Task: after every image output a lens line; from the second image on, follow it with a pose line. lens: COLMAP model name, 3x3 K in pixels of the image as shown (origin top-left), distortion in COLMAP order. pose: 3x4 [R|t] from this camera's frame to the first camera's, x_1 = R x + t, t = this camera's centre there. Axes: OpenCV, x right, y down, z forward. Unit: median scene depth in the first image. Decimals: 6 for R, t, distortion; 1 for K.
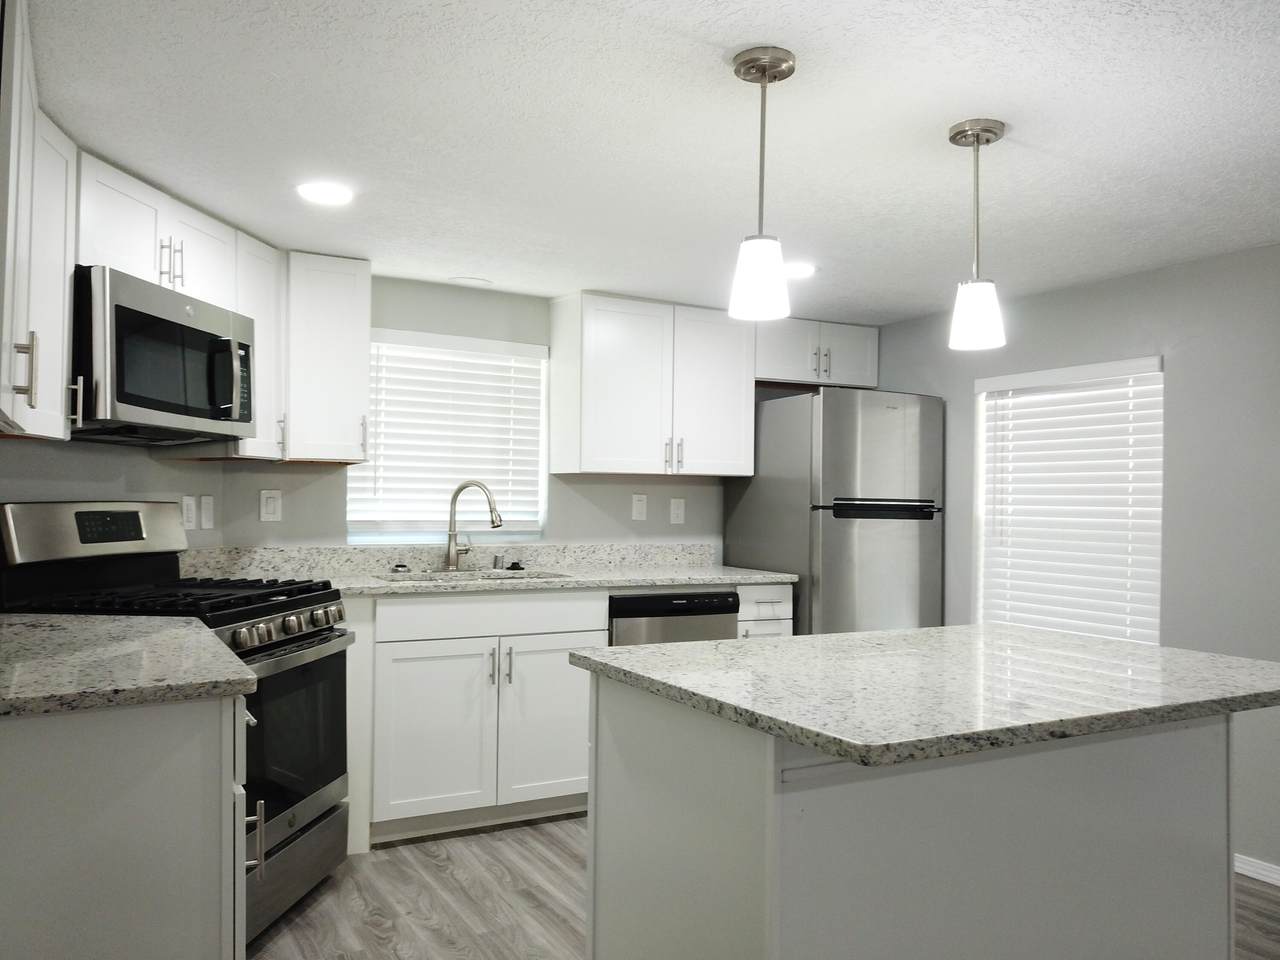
lens RADIAL K [[980.2, 0, 632.8], [0, 980.2, 480.2], [0, 0, 1]] dist [0.027816, -0.041268]
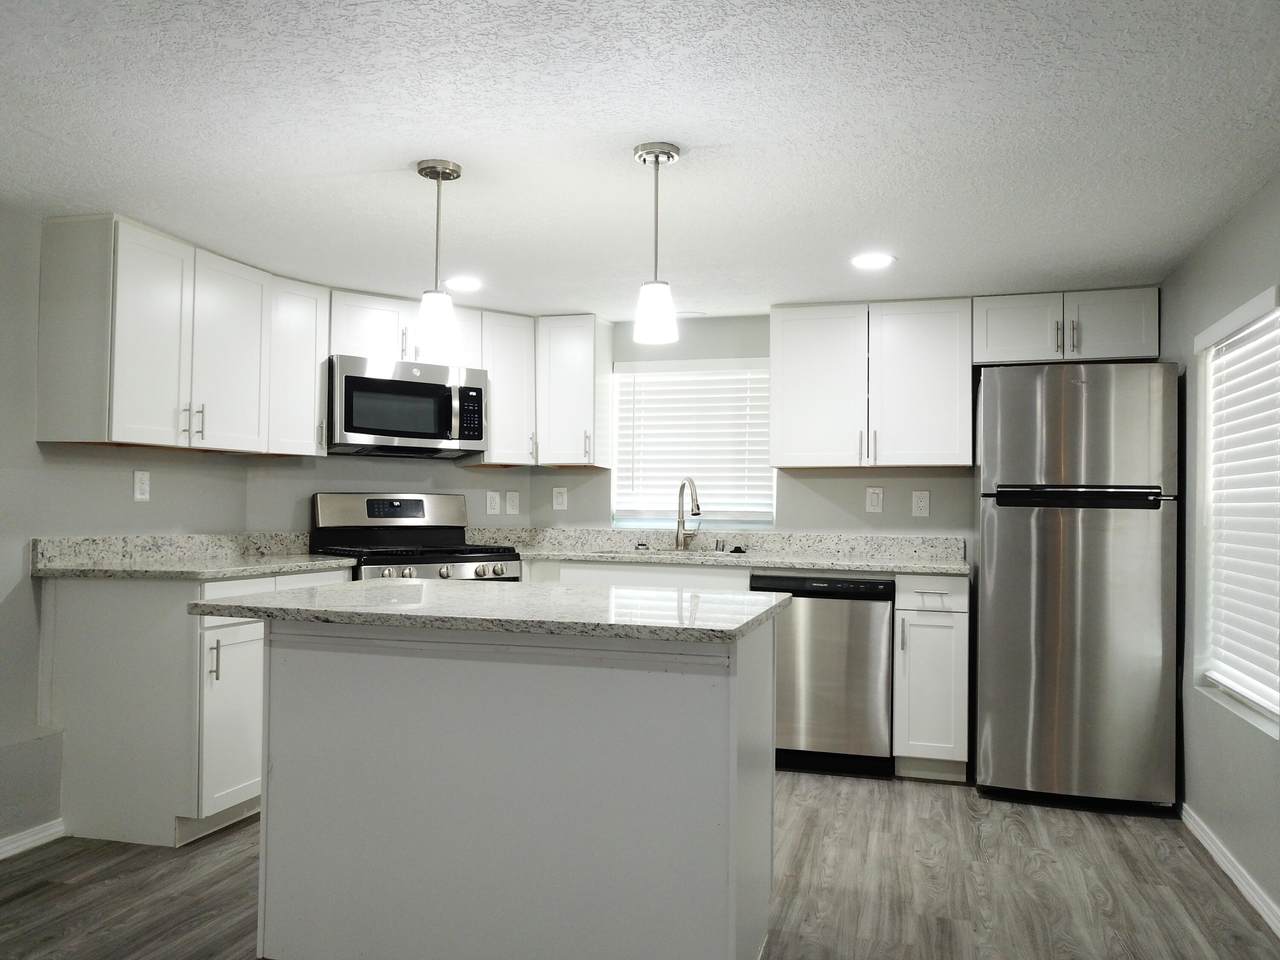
lens RADIAL K [[980.2, 0, 632.8], [0, 980.2, 480.2], [0, 0, 1]] dist [0.027816, -0.041268]
pose [[0.696235, -0.025321, -0.717367, 0.658996], [0.013193, 0.999660, -0.022481, 0.030661], [0.717693, 0.006187, 0.696333, 0.104669]]
